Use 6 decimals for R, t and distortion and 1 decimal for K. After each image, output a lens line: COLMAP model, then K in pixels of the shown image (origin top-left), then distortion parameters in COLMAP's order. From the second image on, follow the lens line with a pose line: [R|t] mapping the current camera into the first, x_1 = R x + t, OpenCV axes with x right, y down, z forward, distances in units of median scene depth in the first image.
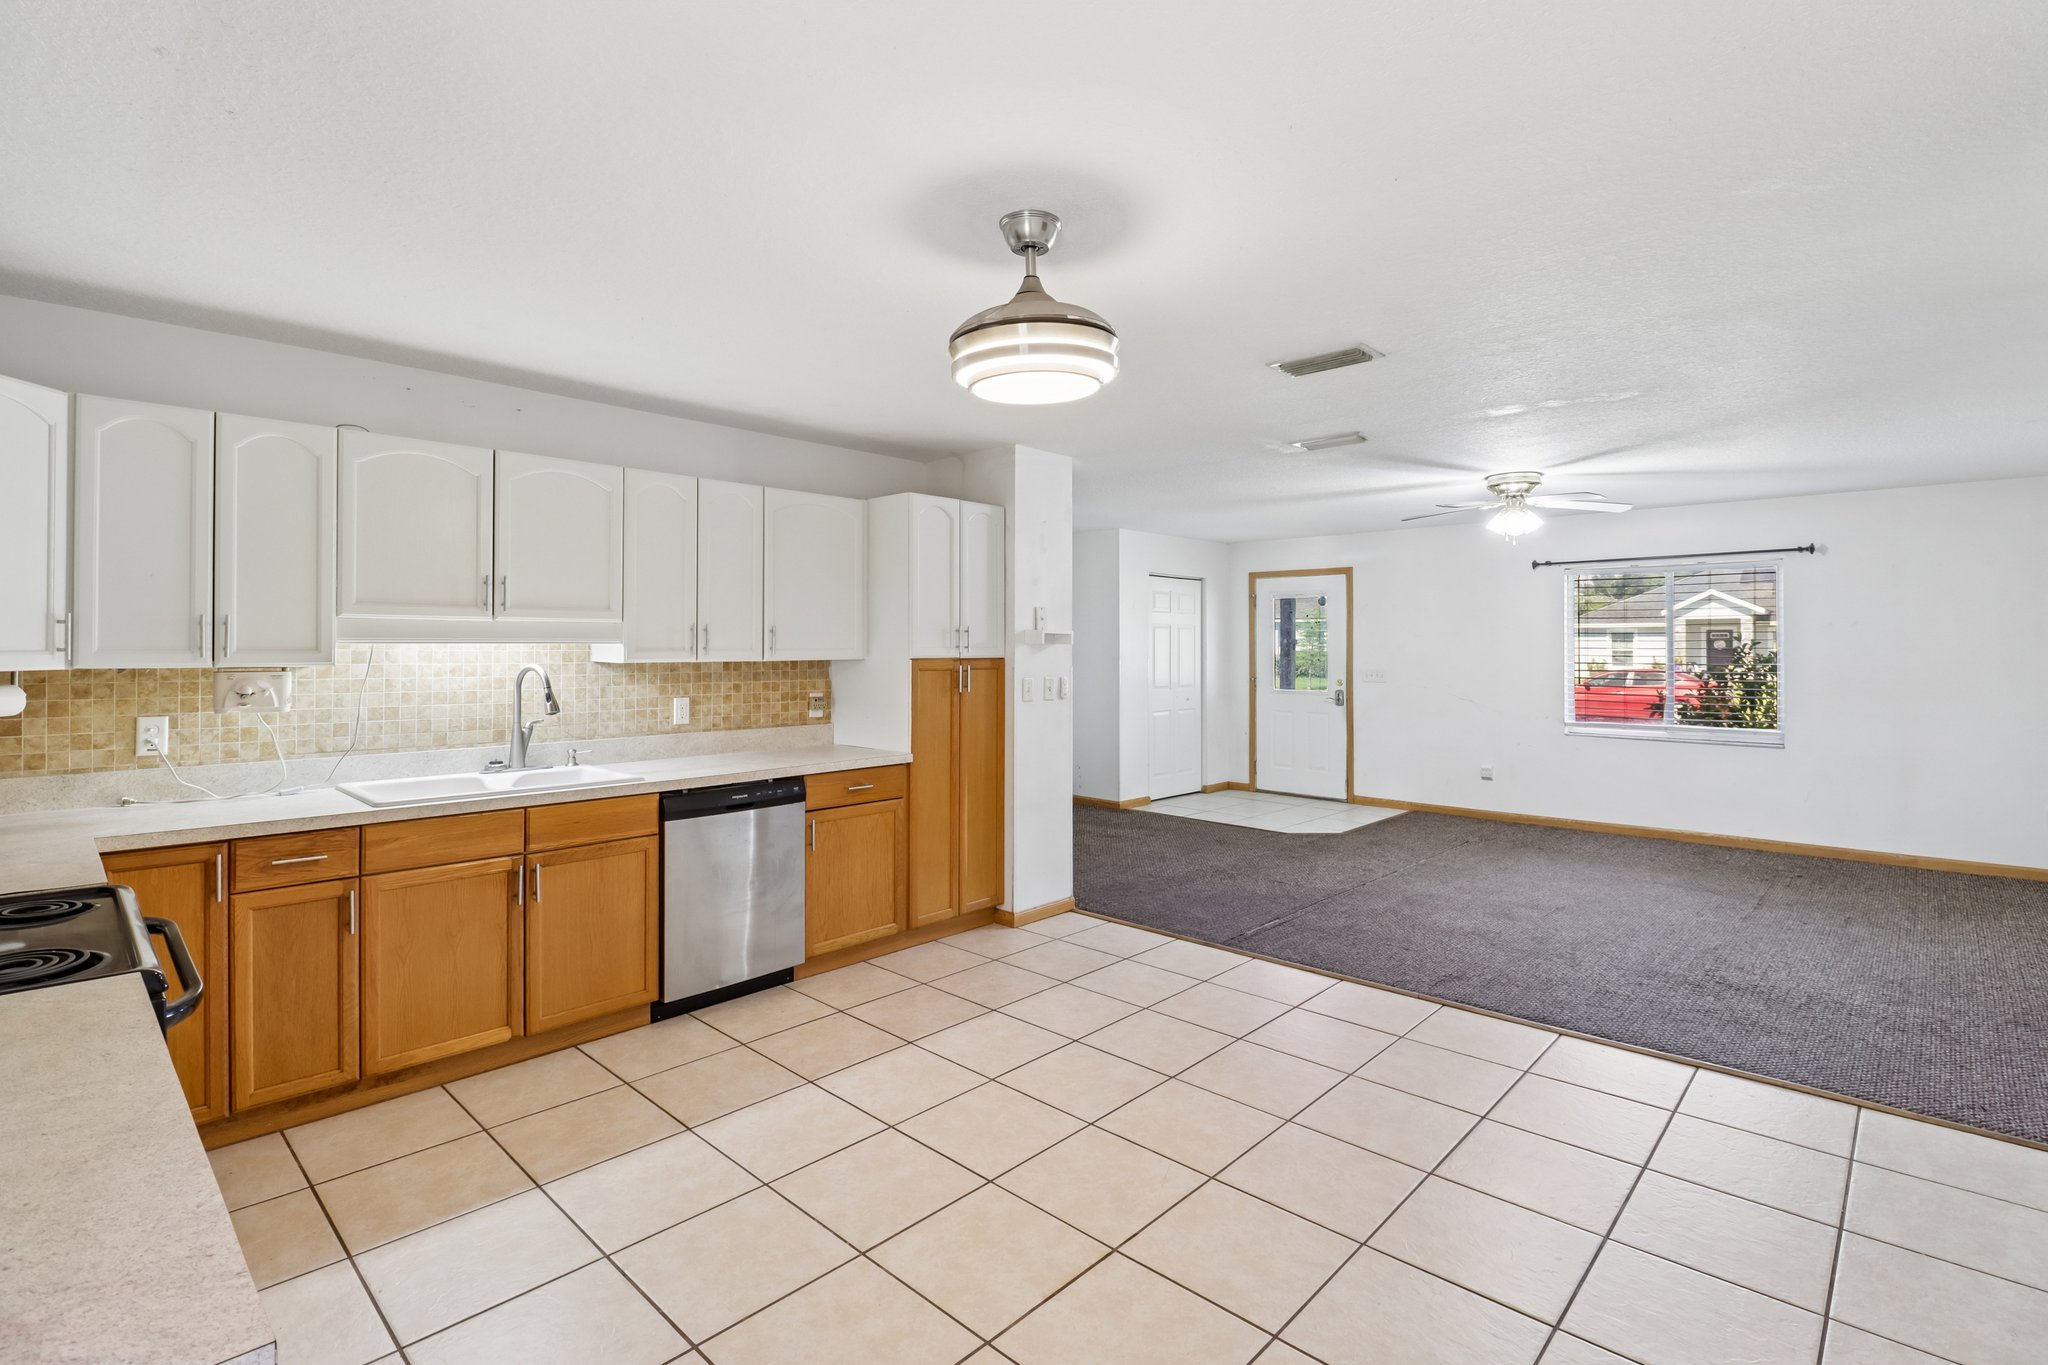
lens RADIAL K [[939.5, 0, 1029.9], [0, 939.5, 639.8], [0, 0, 1]] dist [-0.013246, -0.000807]
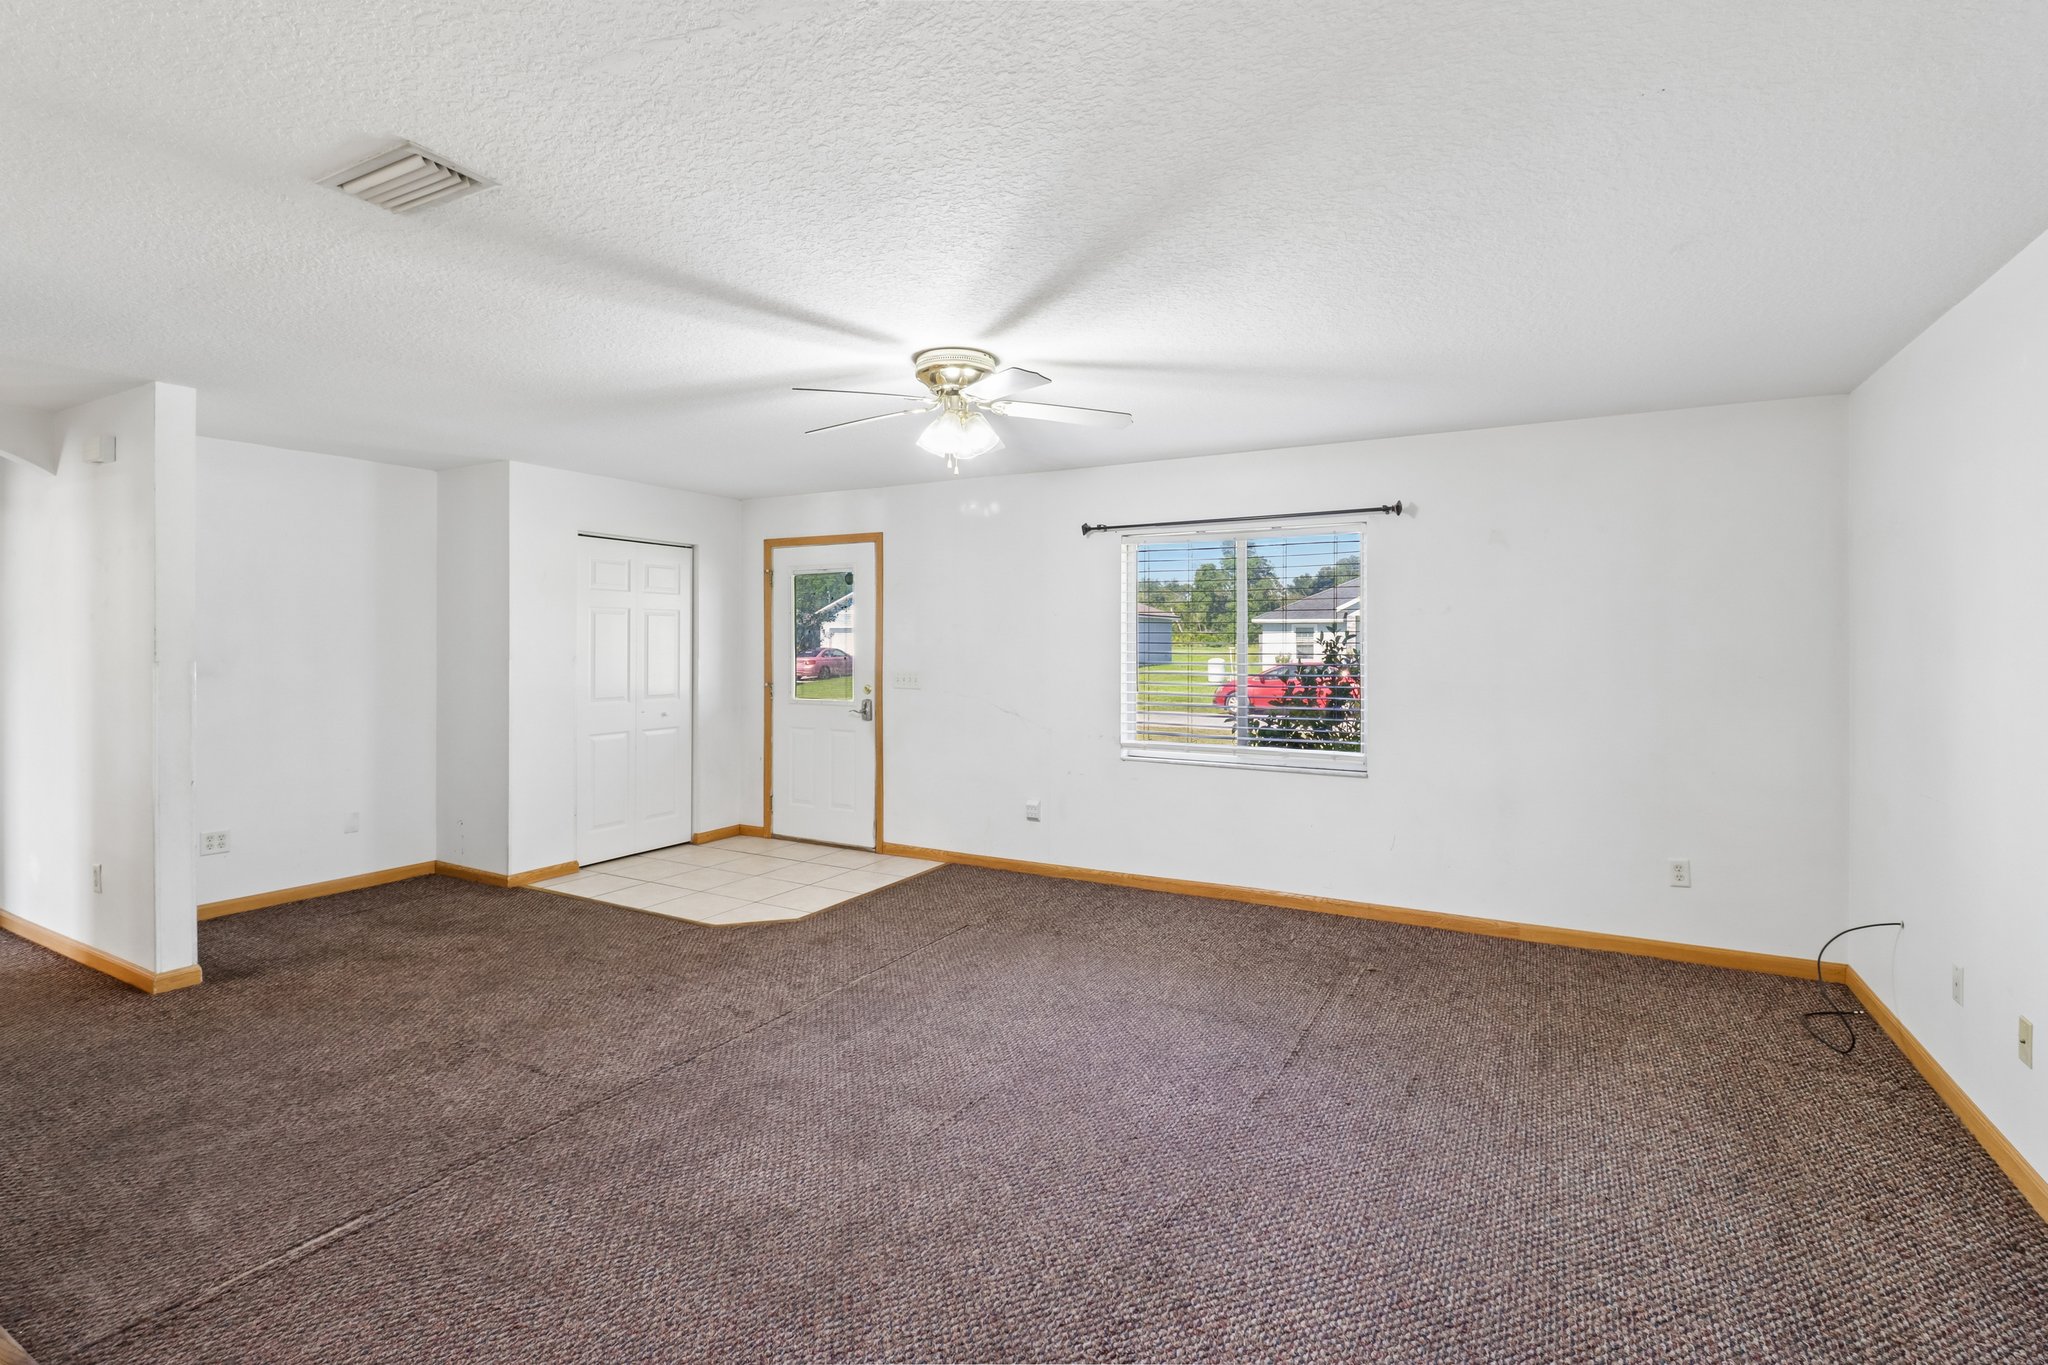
lens RADIAL K [[939.5, 0, 1029.9], [0, 939.5, 639.8], [0, 0, 1]] dist [-0.013246, -0.000807]
pose [[0.963717, 0.002037, 0.266917, 0.261950], [-0.003358, 0.999984, 0.004494, 0.003090], [-0.266904, -0.005227, 0.963709, 0.262176]]
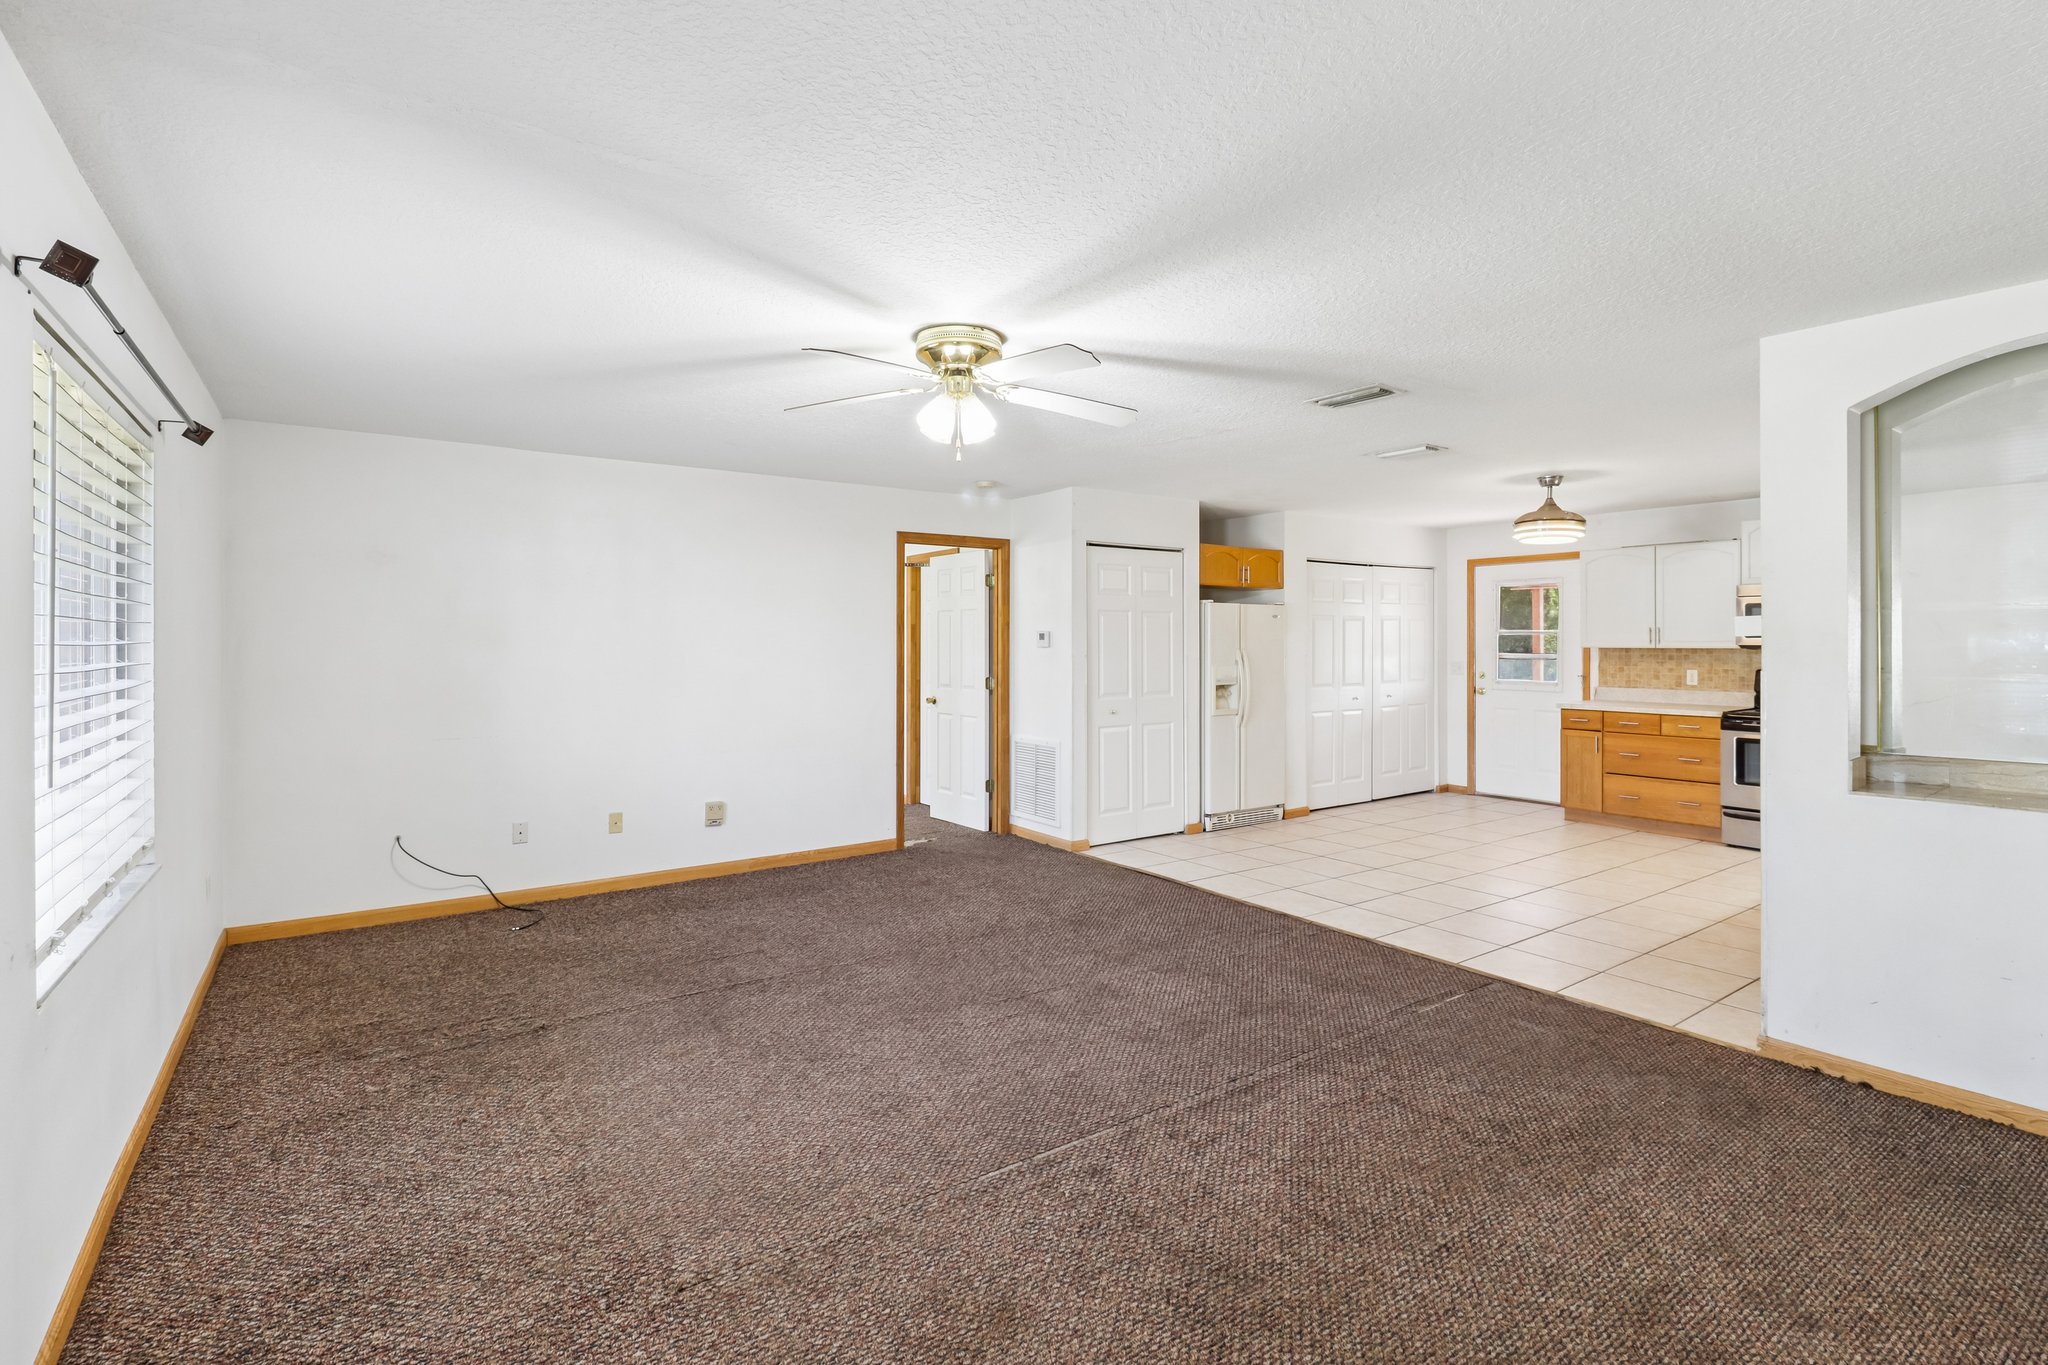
lens RADIAL K [[939.5, 0, 1029.9], [0, 939.5, 639.8], [0, 0, 1]] dist [-0.013246, -0.000807]
pose [[-0.982879, -0.000774, 0.184252, 0.241441], [-0.001858, 0.999982, -0.005711, 0.007587], [-0.184244, -0.005956, -0.982862, 1.041174]]
